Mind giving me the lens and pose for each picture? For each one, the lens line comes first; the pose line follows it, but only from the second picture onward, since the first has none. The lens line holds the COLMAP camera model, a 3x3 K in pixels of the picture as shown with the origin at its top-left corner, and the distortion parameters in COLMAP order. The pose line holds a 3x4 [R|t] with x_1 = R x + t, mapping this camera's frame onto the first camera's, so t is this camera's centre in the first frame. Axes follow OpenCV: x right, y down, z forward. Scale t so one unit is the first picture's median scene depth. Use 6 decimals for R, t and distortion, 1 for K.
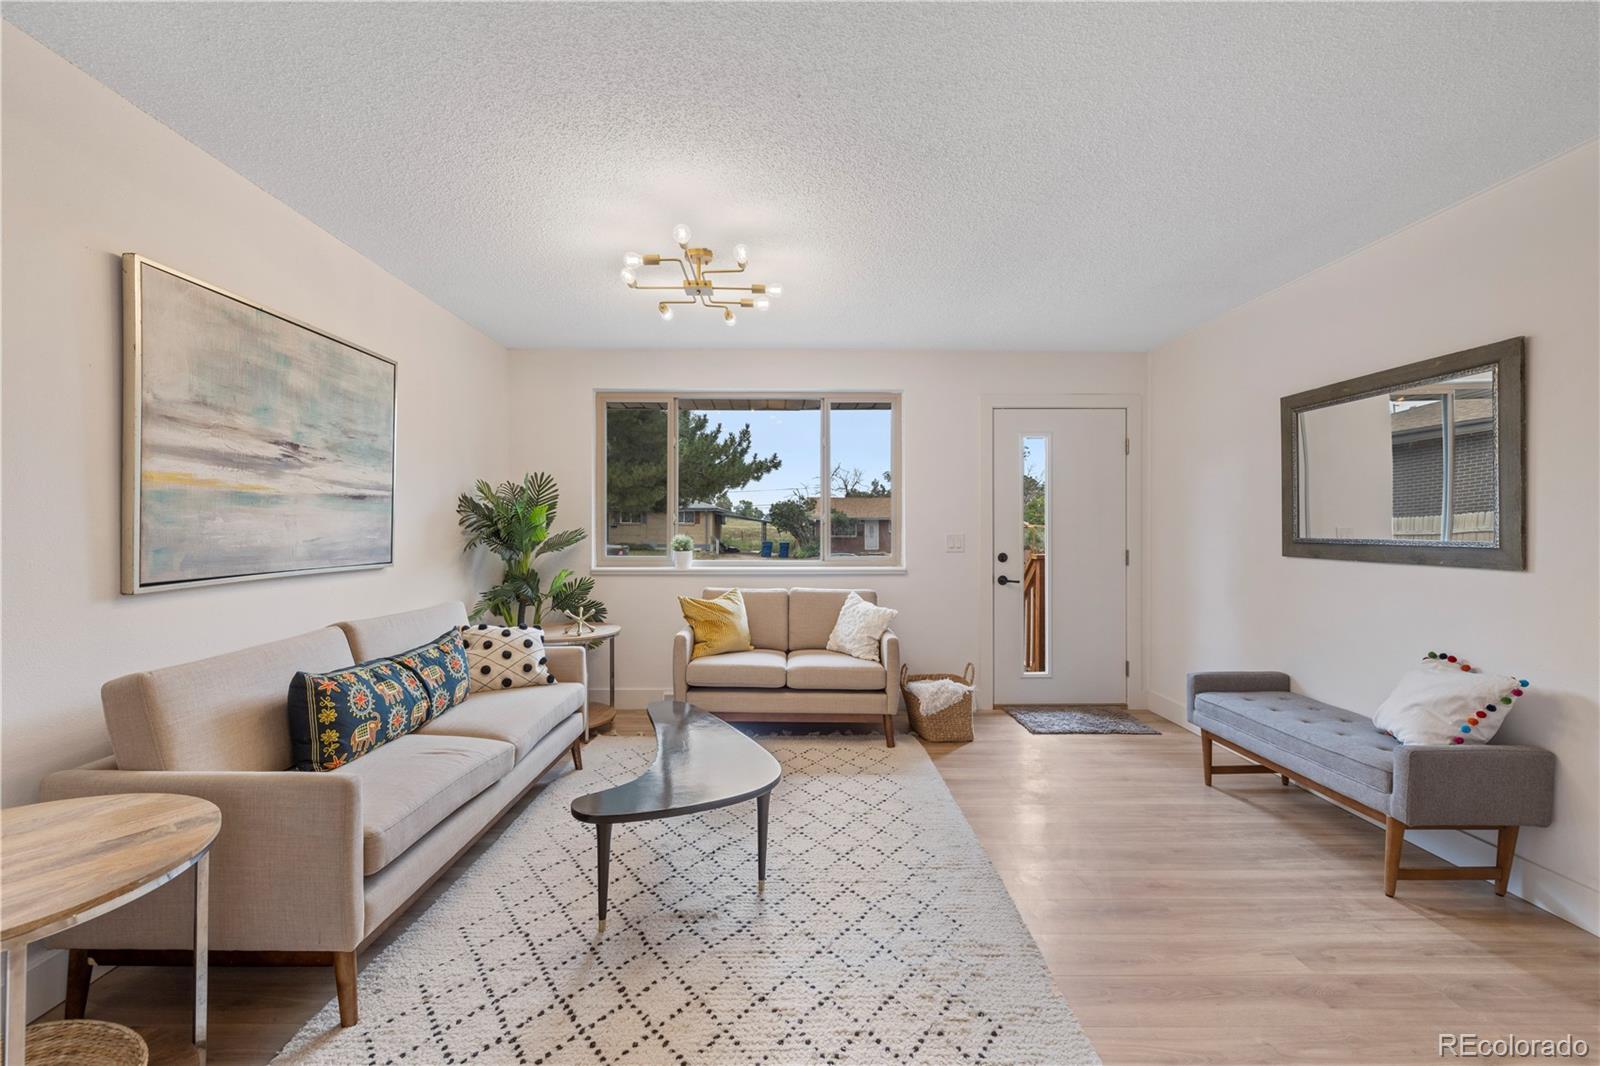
lens RADIAL K [[672.0, 0, 787.4], [0, 672.0, 532.7], [0, 0, 1]] dist [-0.002098, 0.000268]
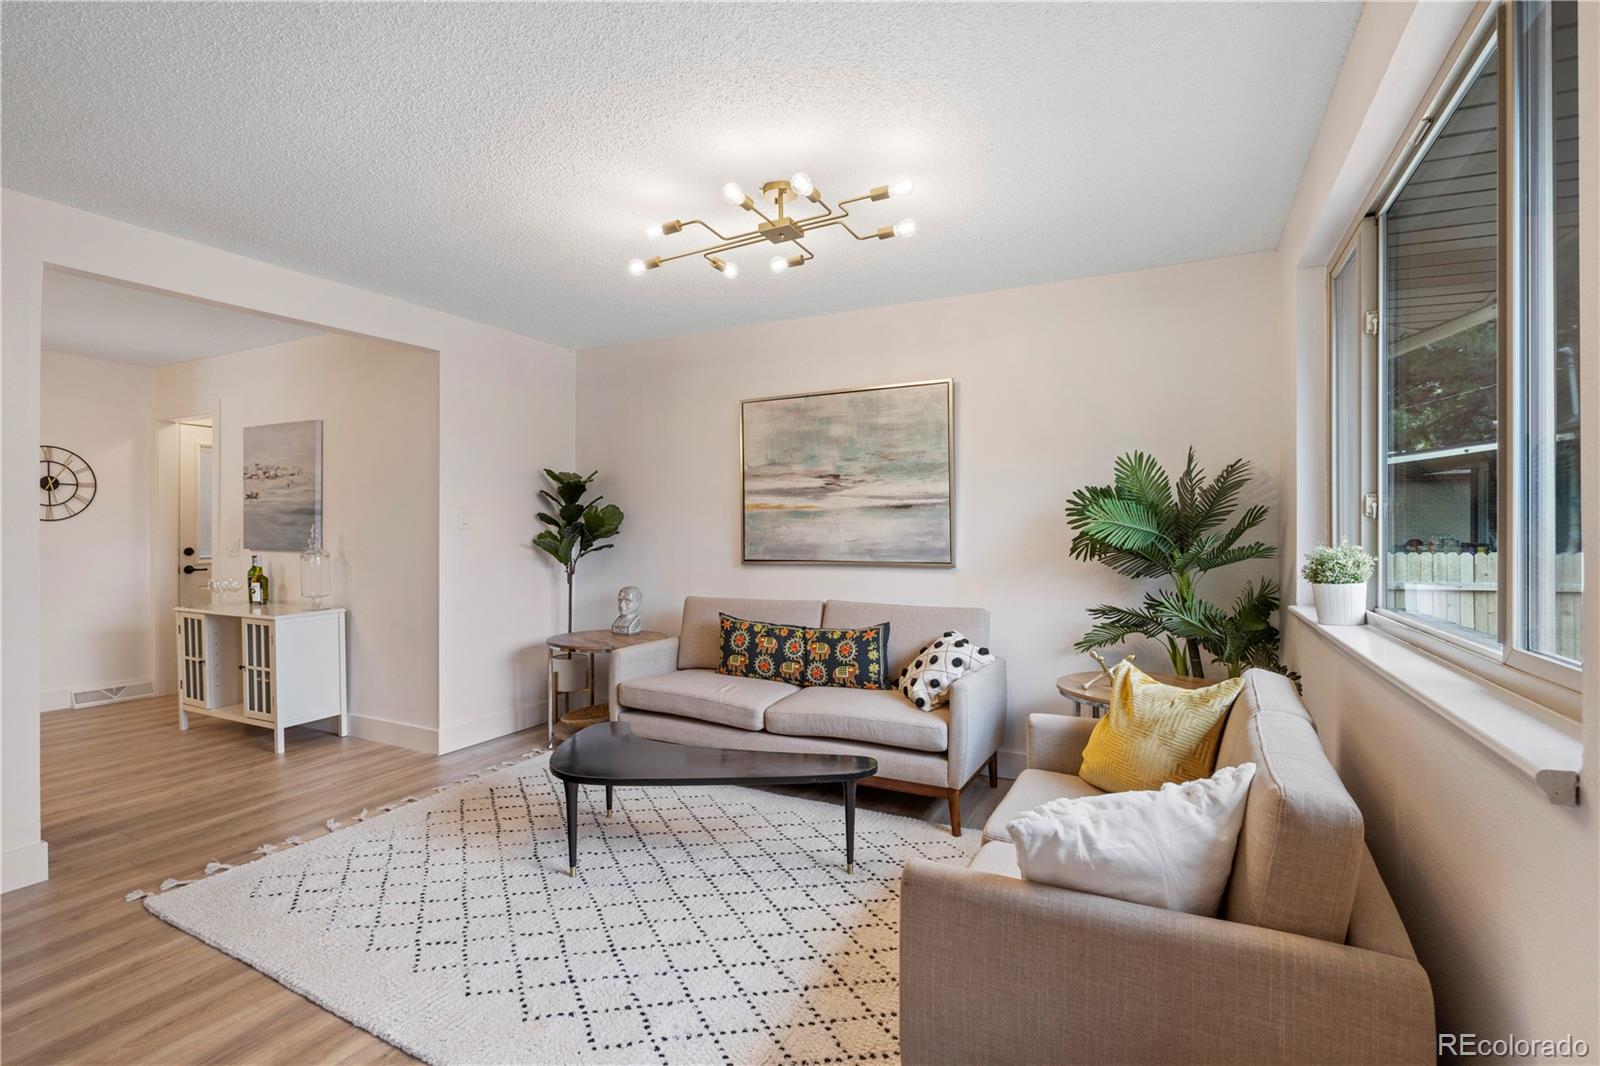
lens RADIAL K [[746.0, 0, 789.9], [0, 746.0, 529.1], [0, 0, 1]] dist [-0.006252, -0.000146]
pose [[-0.460723, -0.005959, -0.887524, 0.748653], [-0.005232, 0.999978, -0.003998, -0.006326], [0.887528, 0.002801, -0.460745, 1.637741]]
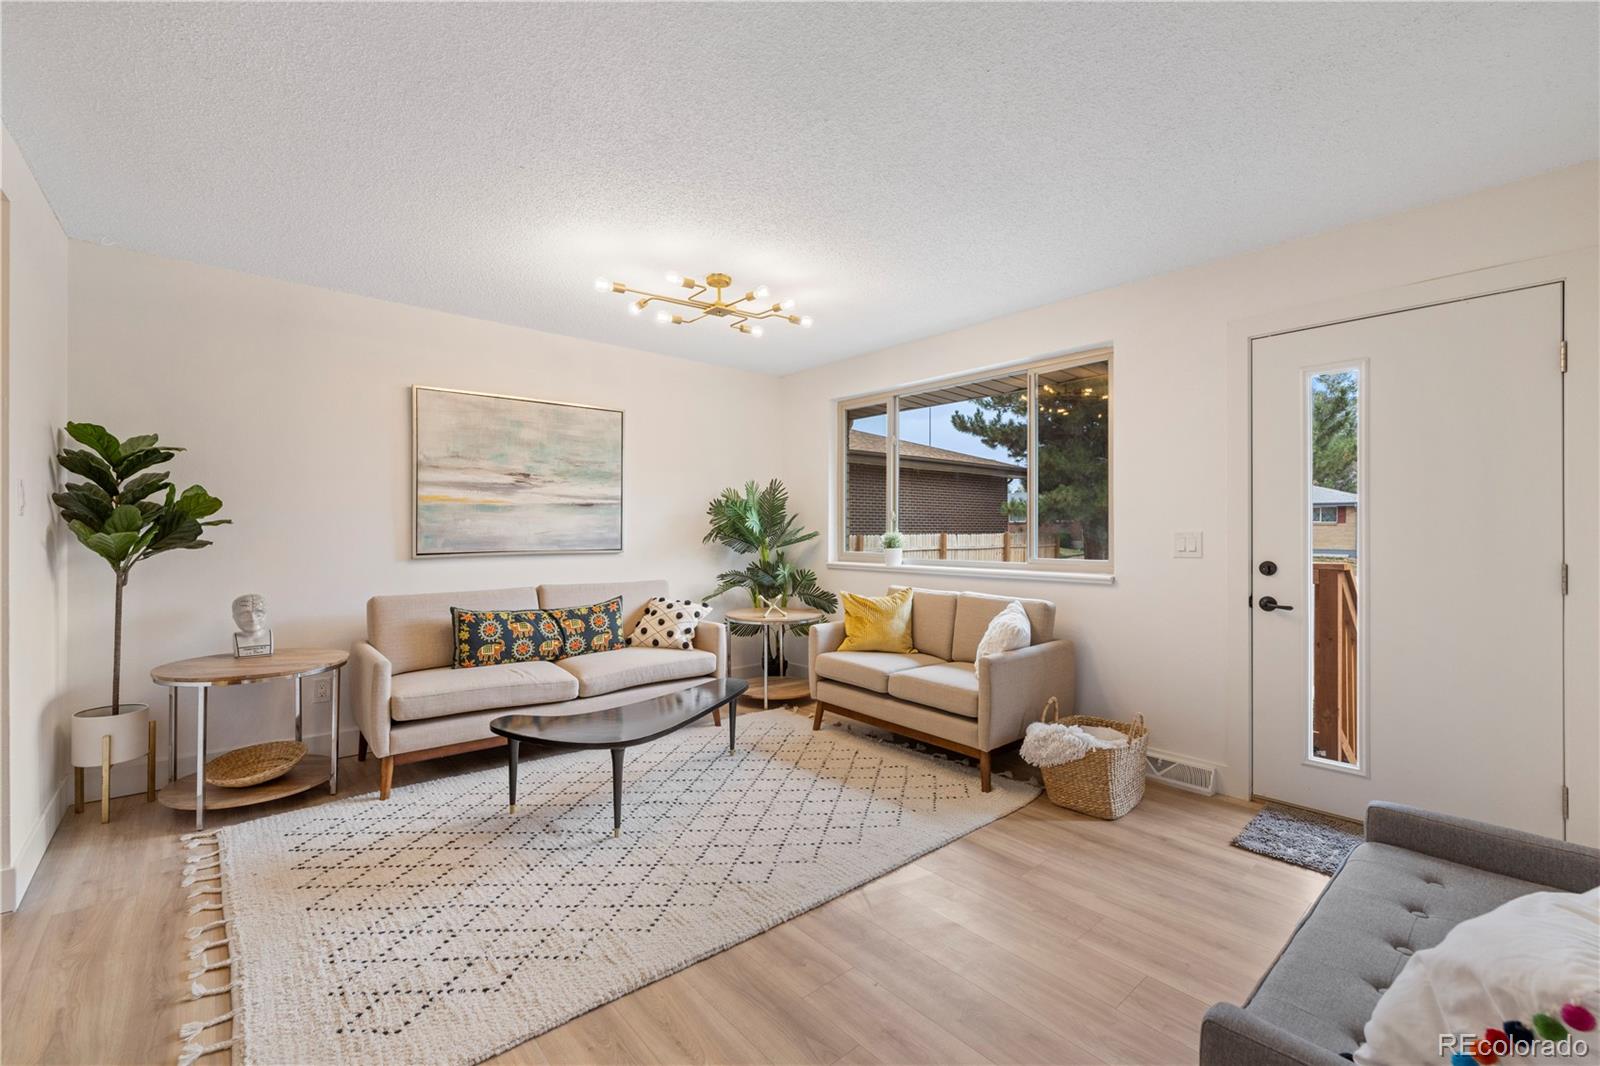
lens RADIAL K [[672.0, 0, 795.0], [0, 672.0, 527.2], [0, 0, 1]] dist [-0.002098, 0.000268]
pose [[0.648378, -0.003482, -0.761311, 0.925131], [-0.004136, 0.999959, -0.008096, 0.008418], [0.761308, 0.008398, 0.648336, 0.430900]]
